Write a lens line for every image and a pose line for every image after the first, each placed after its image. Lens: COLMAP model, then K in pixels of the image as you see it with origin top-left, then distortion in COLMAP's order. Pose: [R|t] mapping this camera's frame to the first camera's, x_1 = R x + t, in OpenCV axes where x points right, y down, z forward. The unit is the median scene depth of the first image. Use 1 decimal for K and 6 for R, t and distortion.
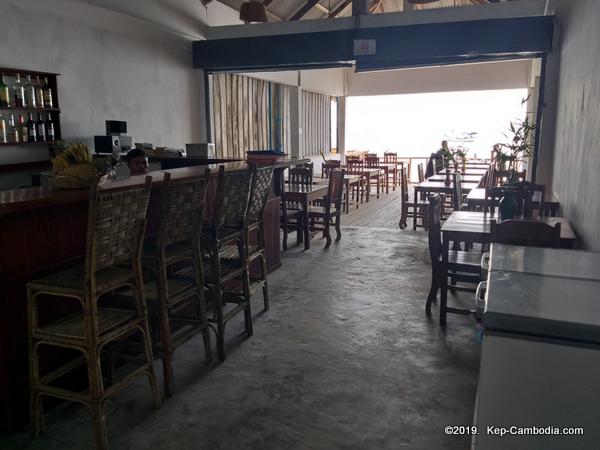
lens RADIAL K [[407.5, 0, 300.0], [0, 407.5, 225.0], [0, 0, 1]] dist [0.038498, -0.068767]
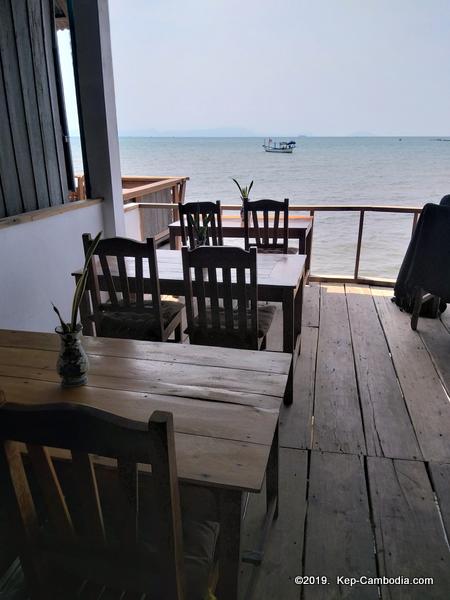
lens RADIAL K [[407.5, 0, 225.0], [0, 407.5, 300.0], [0, 0, 1]] dist [0.038498, -0.068767]
pose [[0.966634, -0.084647, 0.241774, 0.115175], [0.048419, 0.987188, 0.152039, -0.150931], [-0.251546, -0.135260, 0.958347, 0.715101]]
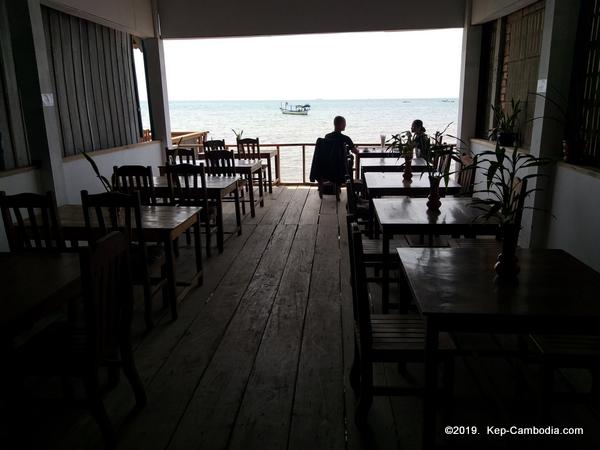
lens RADIAL K [[407.5, 0, 300.0], [0, 407.5, 225.0], [0, 0, 1]] dist [0.038498, -0.068767]
pose [[0.927553, -0.106269, 0.358262, 0.067277], [0.083602, 0.993424, 0.078226, -0.092261], [-0.364219, -0.042607, 0.930338, 0.419990]]
